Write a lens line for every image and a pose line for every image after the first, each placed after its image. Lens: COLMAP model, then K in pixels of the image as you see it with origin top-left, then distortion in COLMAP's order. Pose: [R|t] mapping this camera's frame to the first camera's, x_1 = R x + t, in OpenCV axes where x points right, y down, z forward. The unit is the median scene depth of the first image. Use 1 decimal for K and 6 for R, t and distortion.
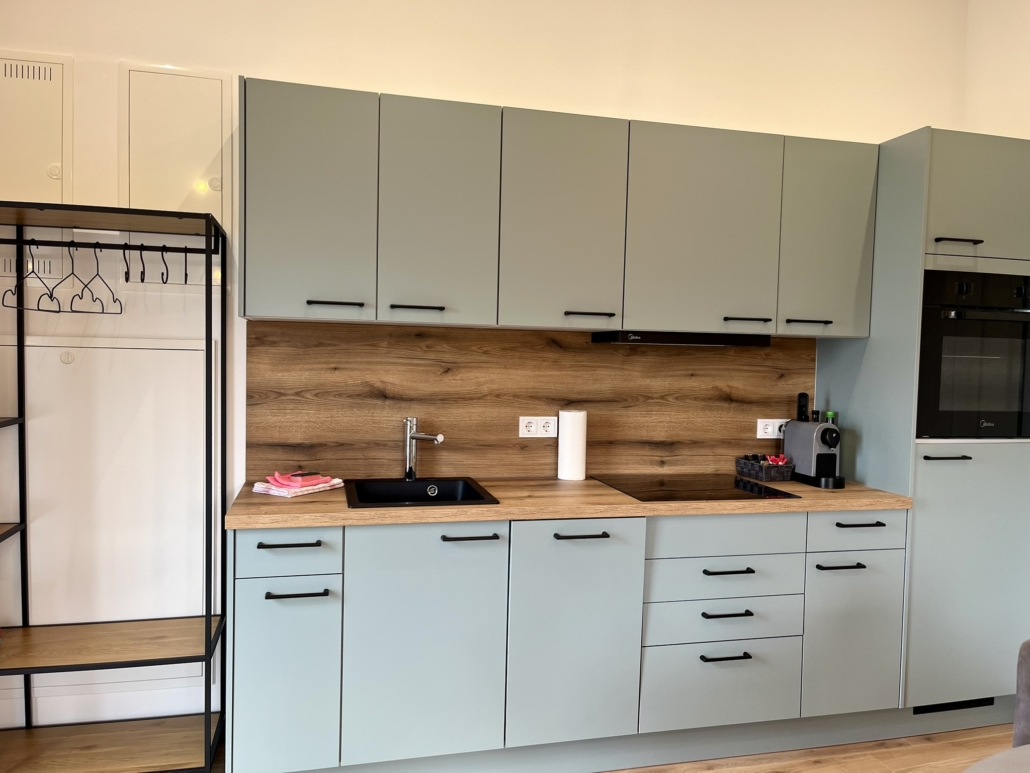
lens RADIAL K [[795.3, 0, 516.6], [0, 795.3, 383.9], [0, 0, 1]] dist [0.041164, -0.064684]
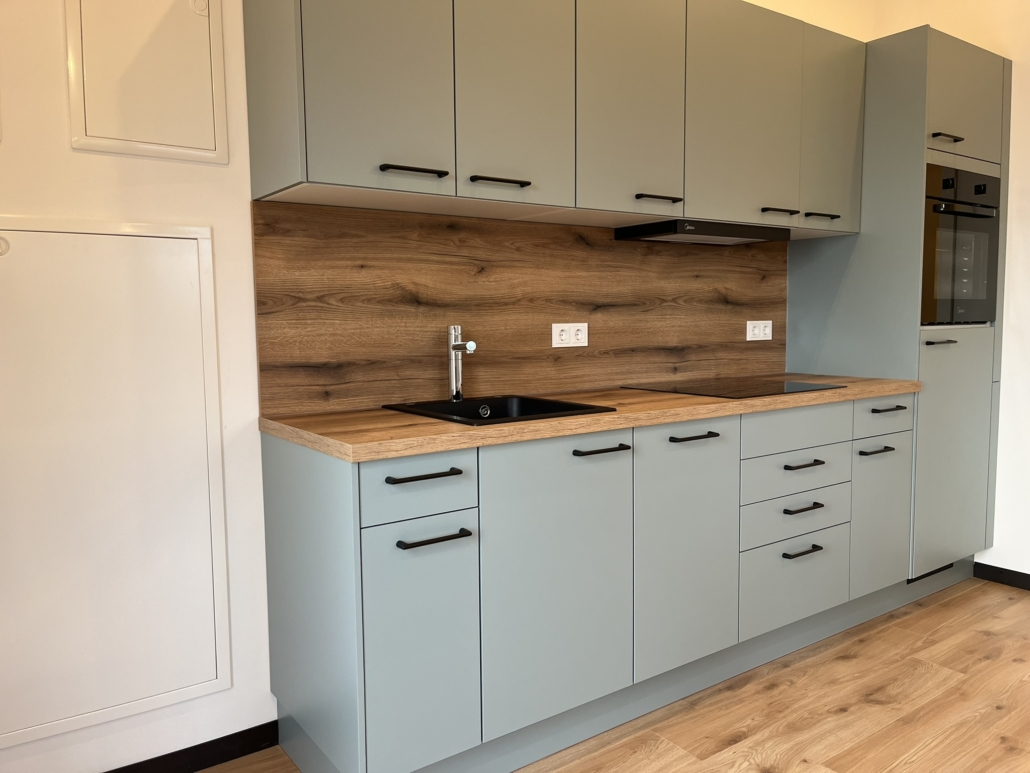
lens RADIAL K [[795.3, 0, 513.3], [0, 795.3, 384.4], [0, 0, 1]] dist [0.041164, -0.064684]
pose [[0.929642, -0.064708, 0.362738, -0.381856], [0.046470, 0.997188, 0.058791, 0.057700], [-0.365523, -0.037798, 0.930035, 0.206988]]
